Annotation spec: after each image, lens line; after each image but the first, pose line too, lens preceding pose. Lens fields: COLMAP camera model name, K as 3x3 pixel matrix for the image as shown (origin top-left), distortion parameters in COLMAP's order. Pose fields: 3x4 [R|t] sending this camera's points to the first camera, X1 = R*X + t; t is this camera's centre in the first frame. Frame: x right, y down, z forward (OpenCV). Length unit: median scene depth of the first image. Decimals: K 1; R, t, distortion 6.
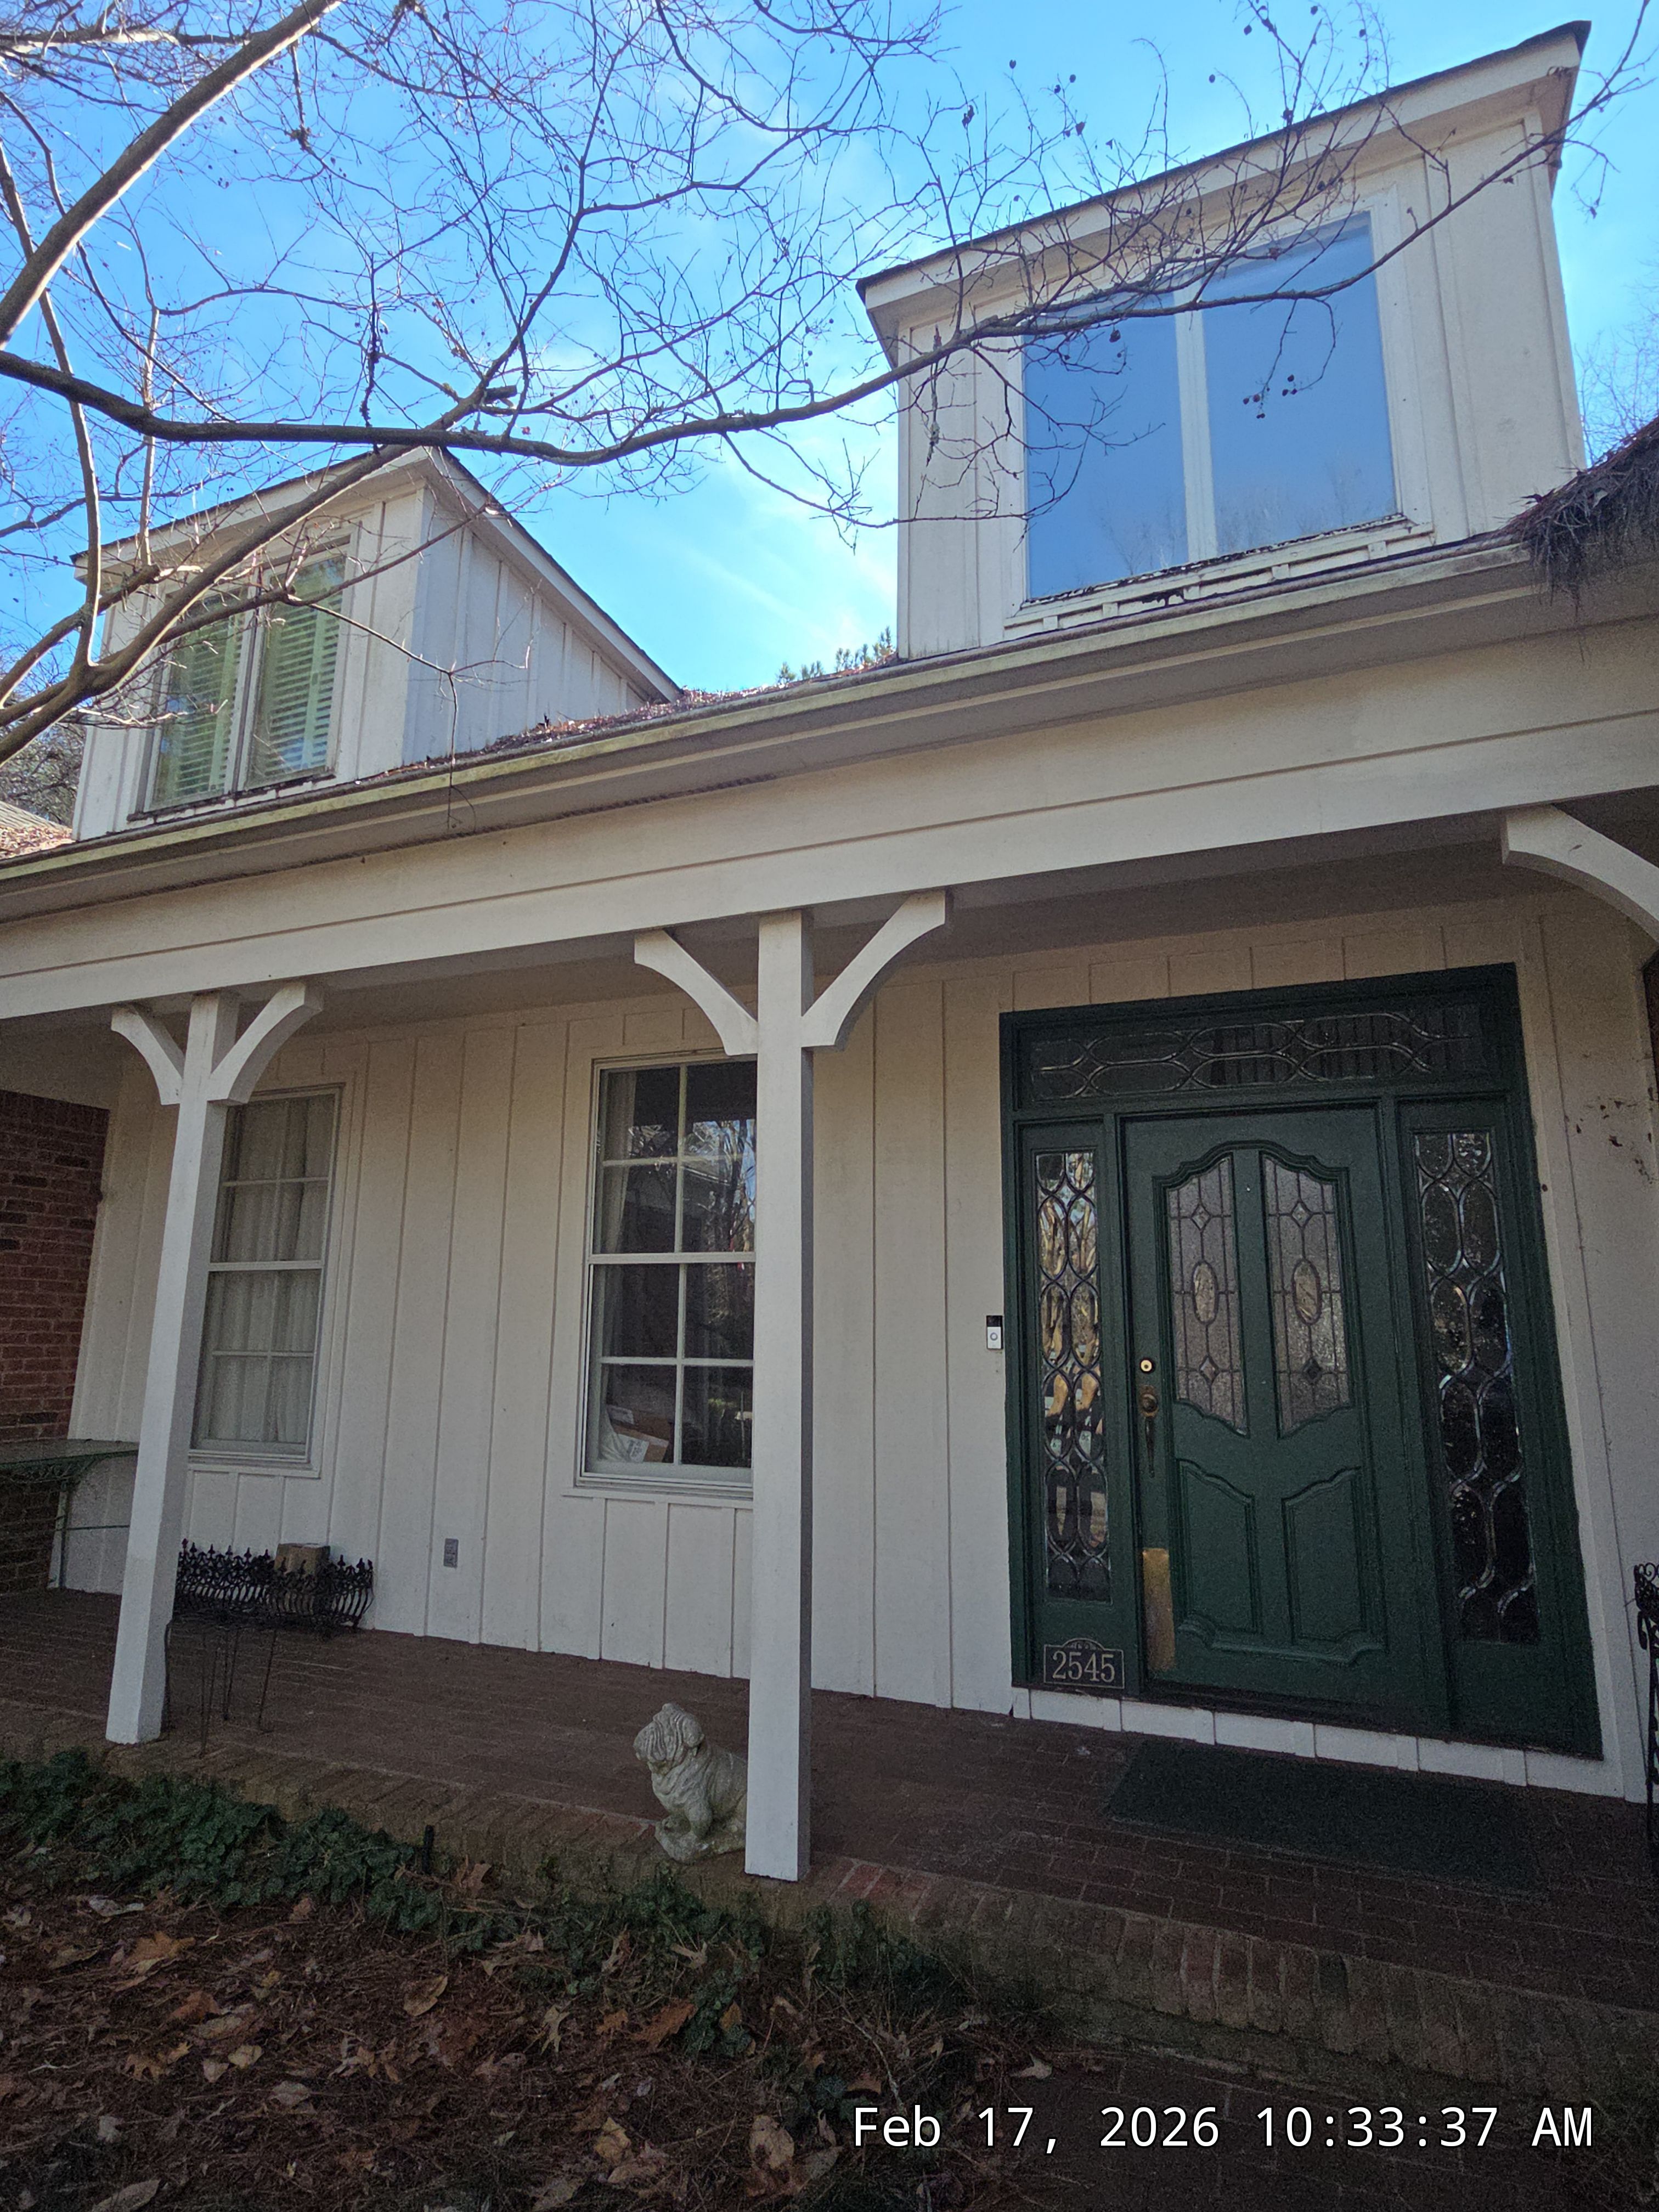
lens RADIAL K [[1196.9, 0, 804.3], [0, 1196.9, 1100.8], [0, 0, 1]] dist [0.011816, -0.006250]
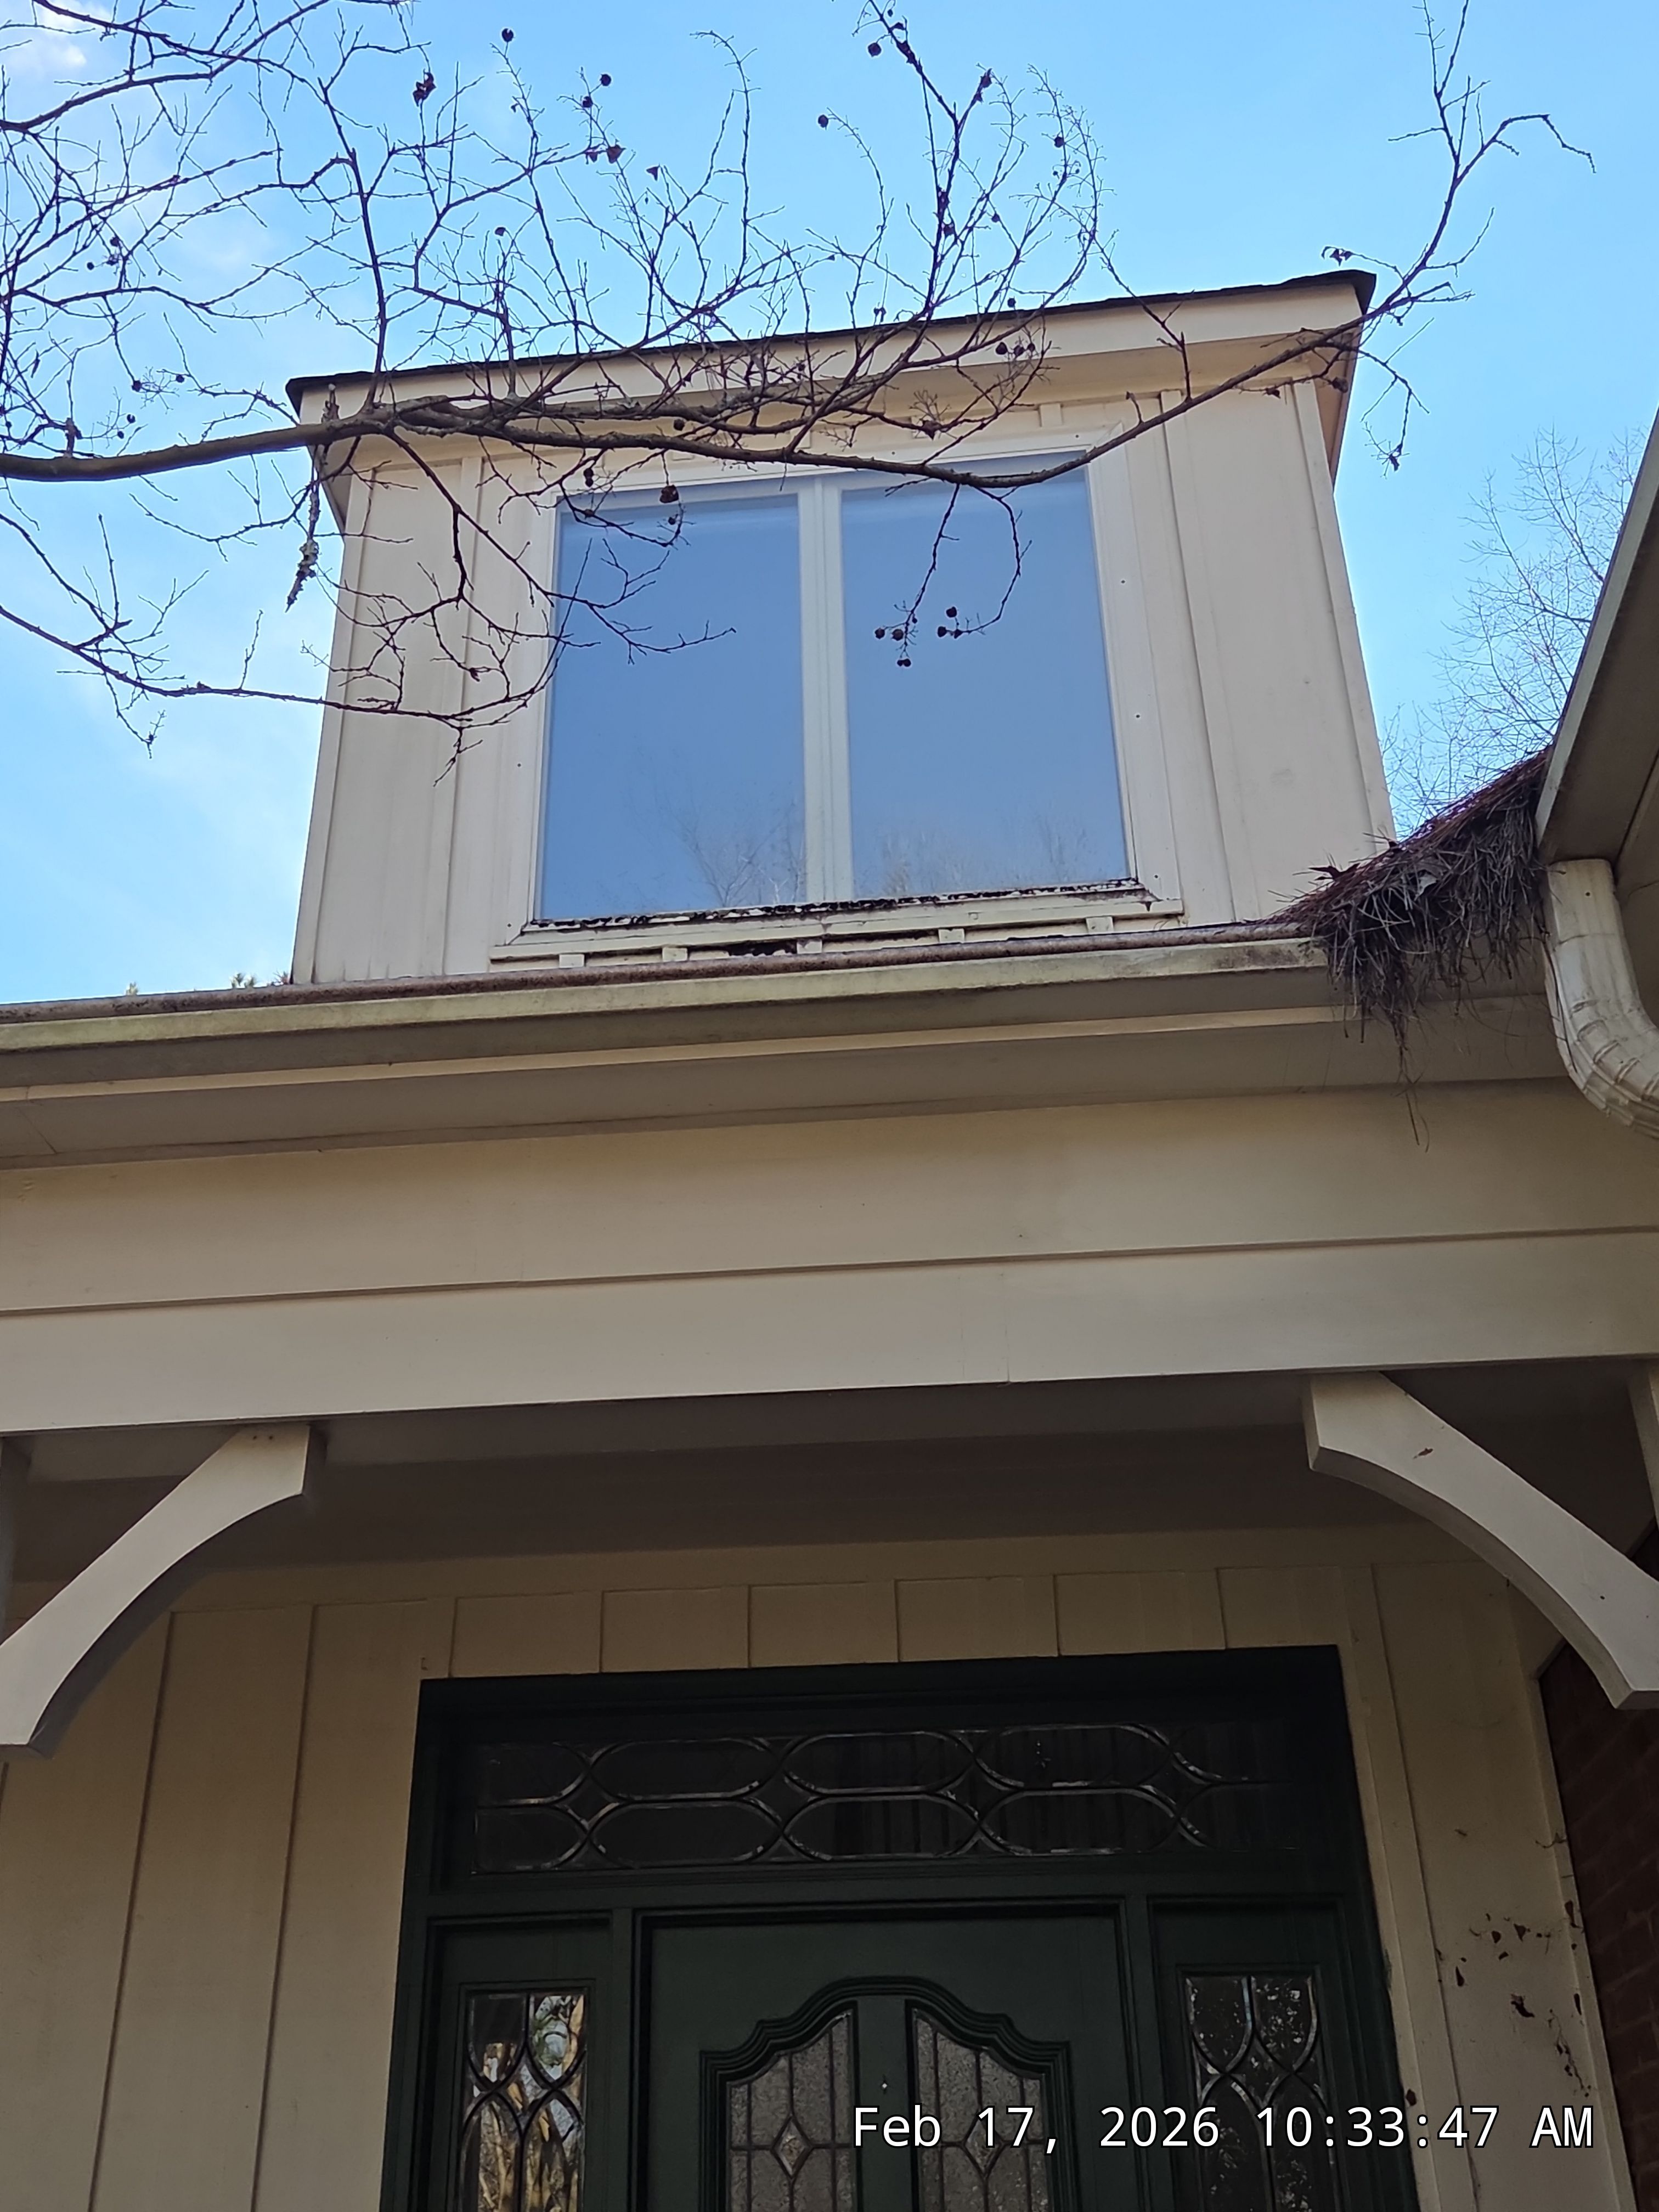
lens RADIAL K [[2187.5, 0, 794.8], [0, 2187.5, 1058.6], [0, 0, 1]] dist [0.061737, 0.000000]
pose [[0.953483, 0.134469, 0.269793, 0.036396], [-0.036966, 0.940396, -0.338068, -0.015850], [-0.299172, 0.312369, 0.901622, 0.063340]]
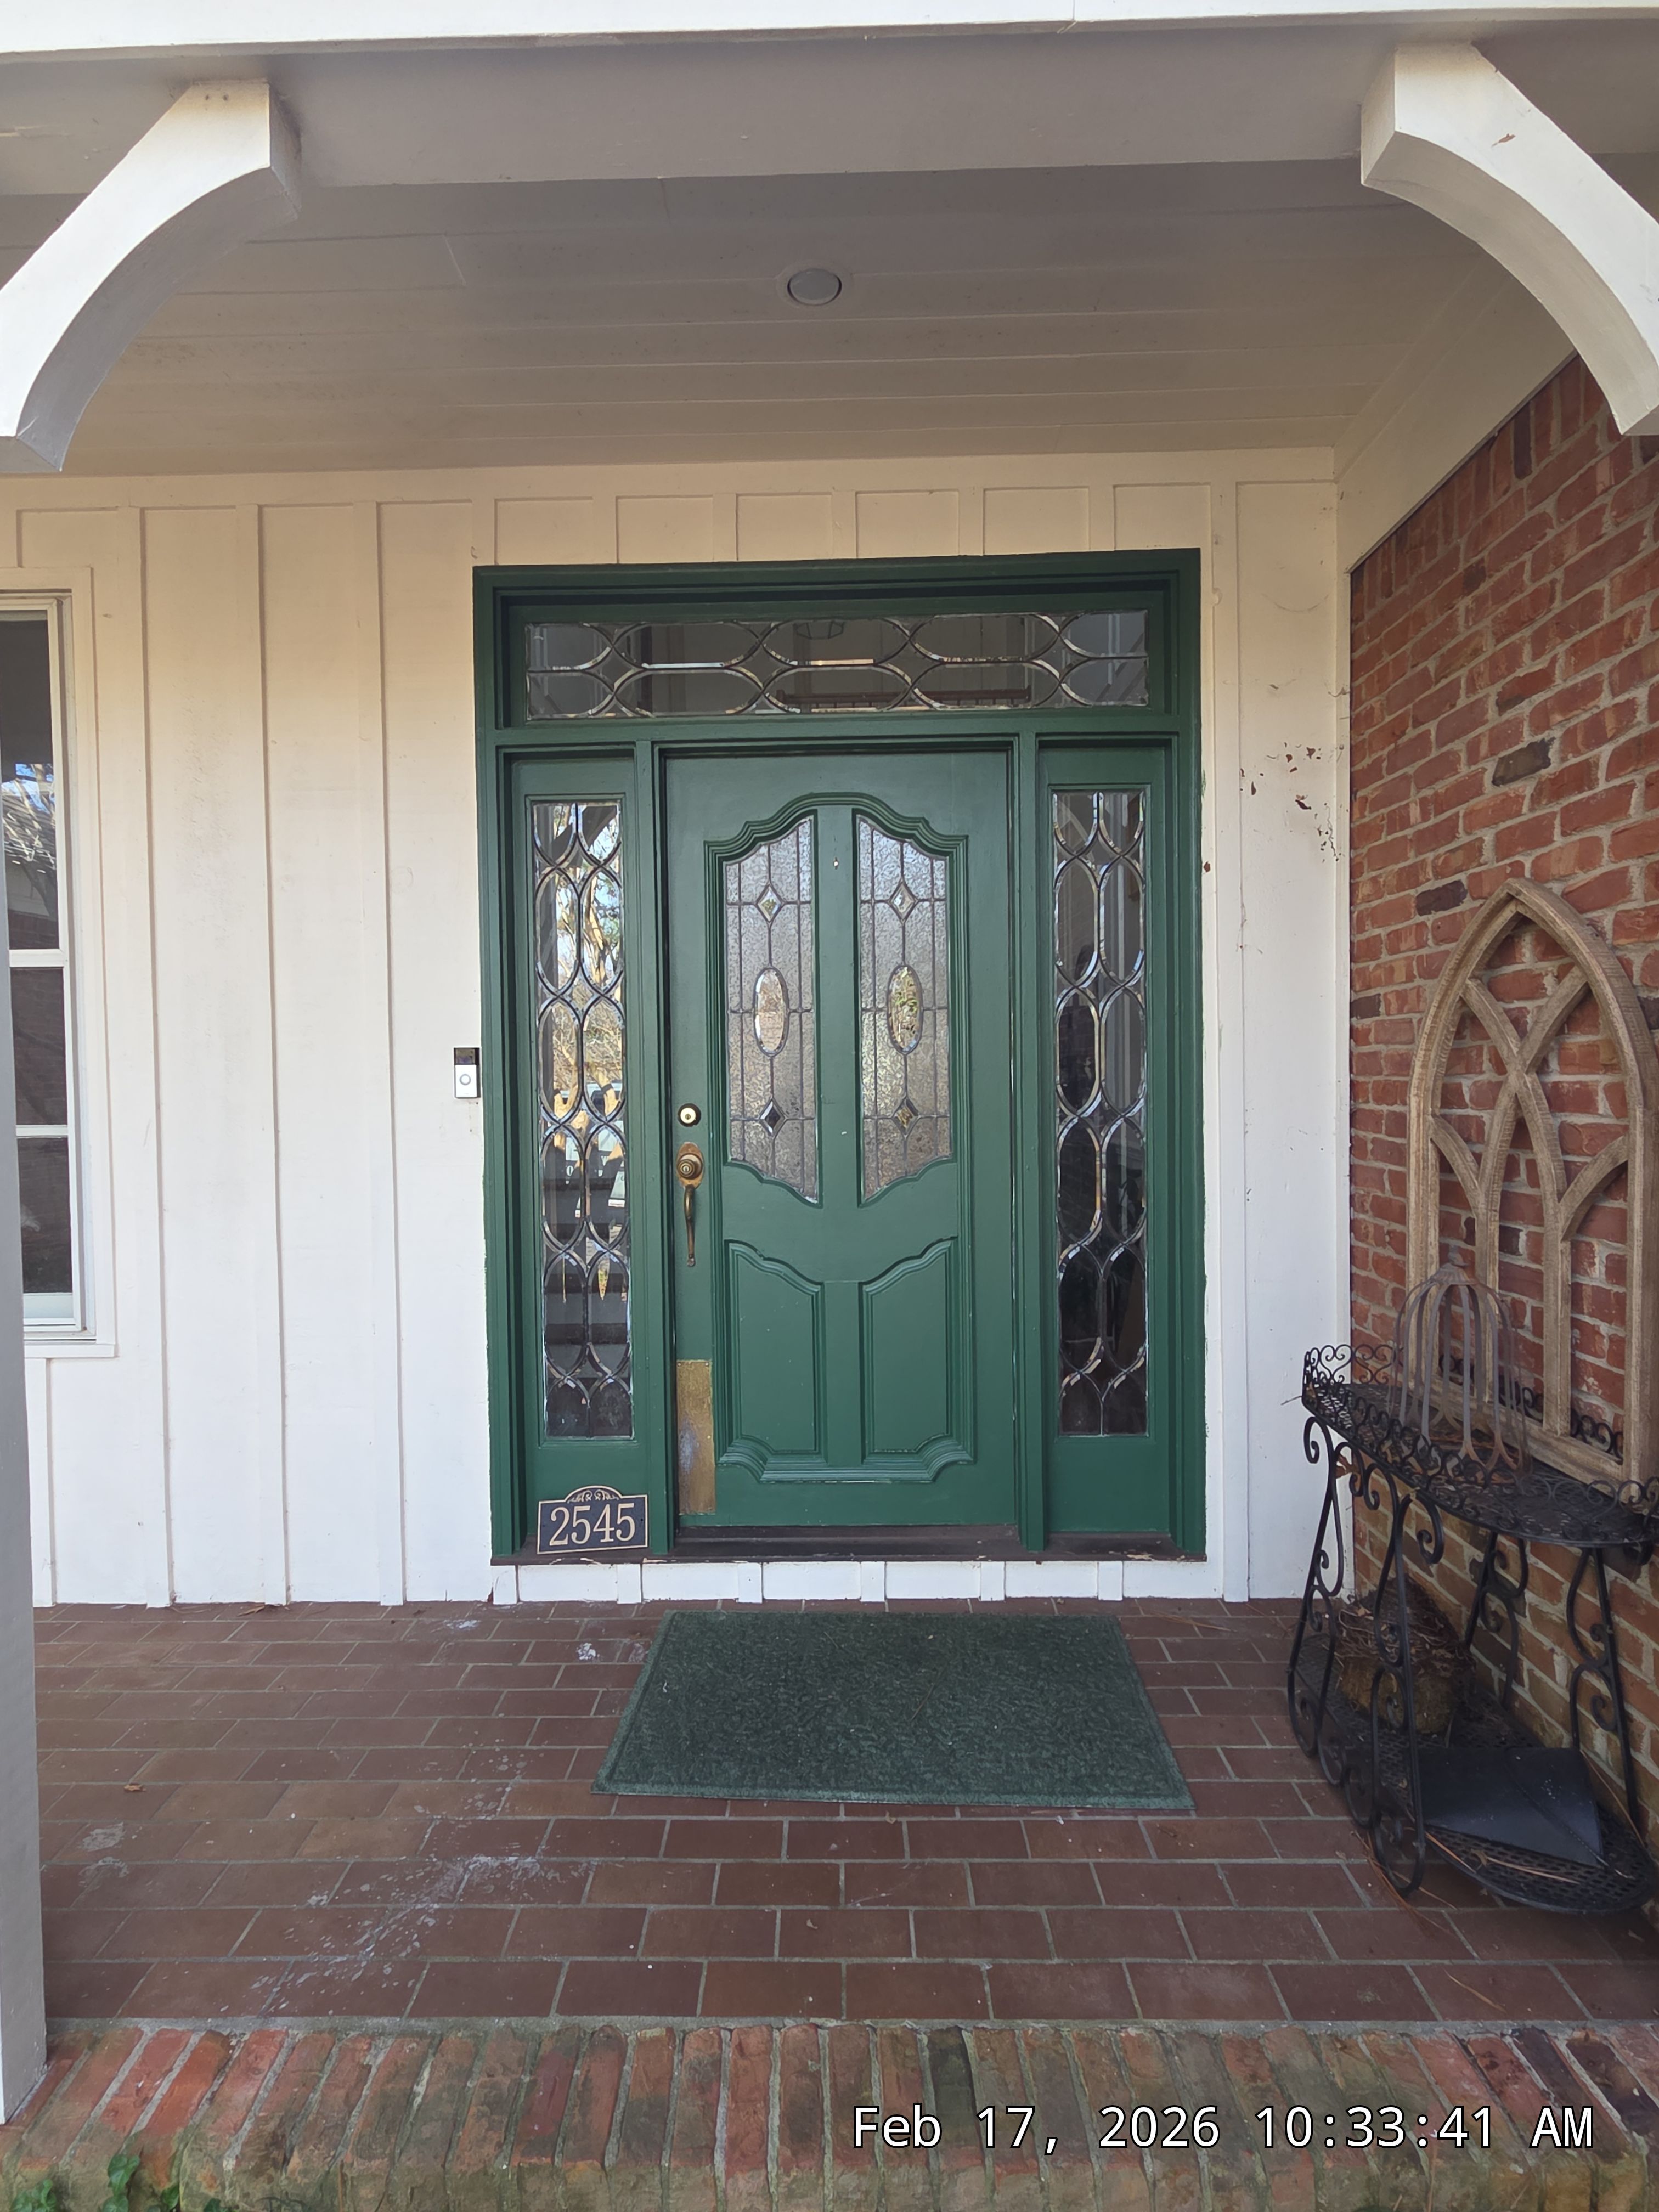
lens RADIAL K [[1196.9, 0, 831.5], [0, 1196.9, 1115.5], [0, 0, 1]] dist [0.011816, -0.006250]
pose [[0.924669, -0.035898, 0.379076, 0.109985], [-0.050618, 0.975122, 0.215814, 0.074537], [-0.377393, -0.218744, 0.899848, 0.382001]]
